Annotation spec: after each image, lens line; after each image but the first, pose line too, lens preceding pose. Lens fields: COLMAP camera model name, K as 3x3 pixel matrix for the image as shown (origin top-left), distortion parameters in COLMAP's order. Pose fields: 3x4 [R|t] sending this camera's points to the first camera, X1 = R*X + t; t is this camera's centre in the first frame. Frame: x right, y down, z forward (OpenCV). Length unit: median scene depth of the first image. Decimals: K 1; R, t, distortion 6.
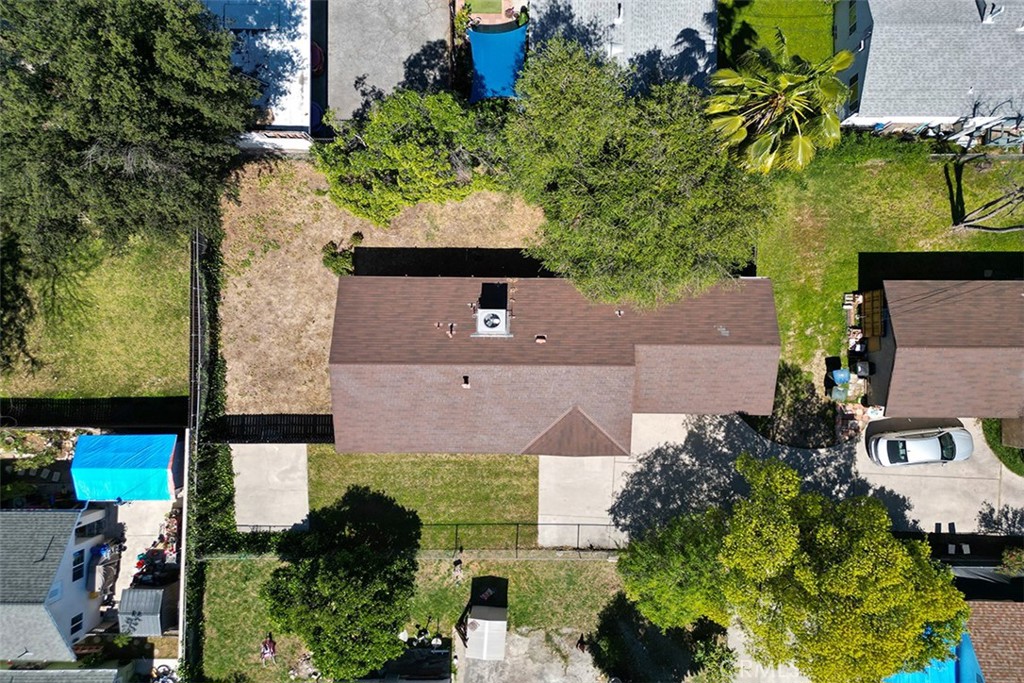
lens RADIAL K [[755.5, 0, 498.5], [0, 755.5, 342.9], [0, 0, 1]] dist [0.044068, -0.063401]
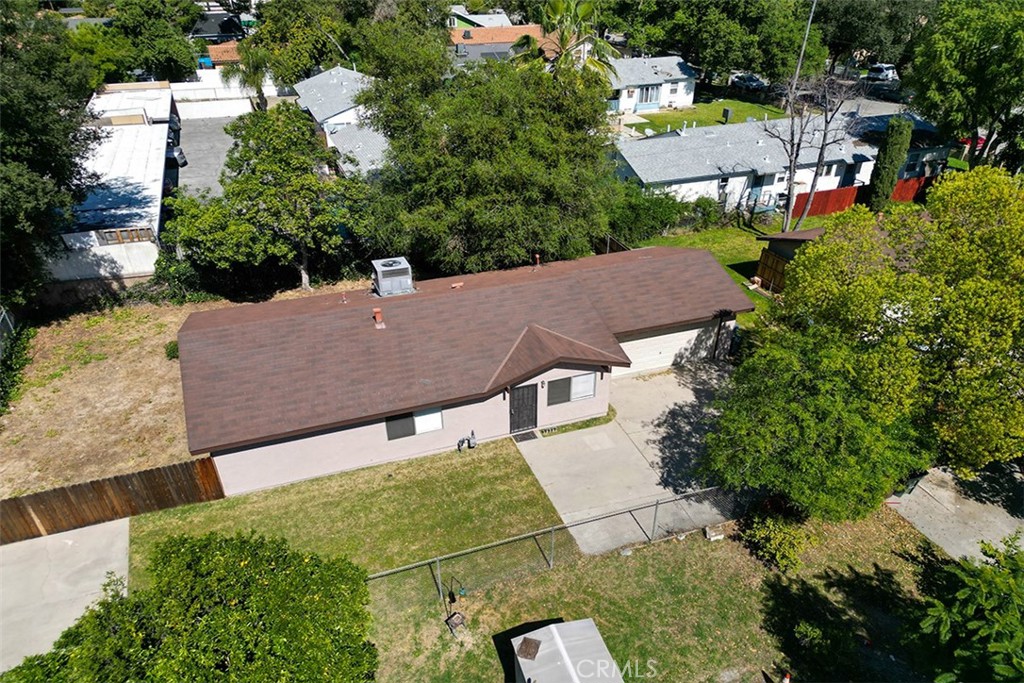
lens RADIAL K [[755.5, 0, 498.5], [0, 755.5, 342.9], [0, 0, 1]] dist [0.044068, -0.063401]
pose [[0.931669, -0.161051, 0.325660, -0.159866], [0.363034, 0.377918, -0.851695, 0.660245], [0.014093, 0.911724, 0.410562, 0.647787]]
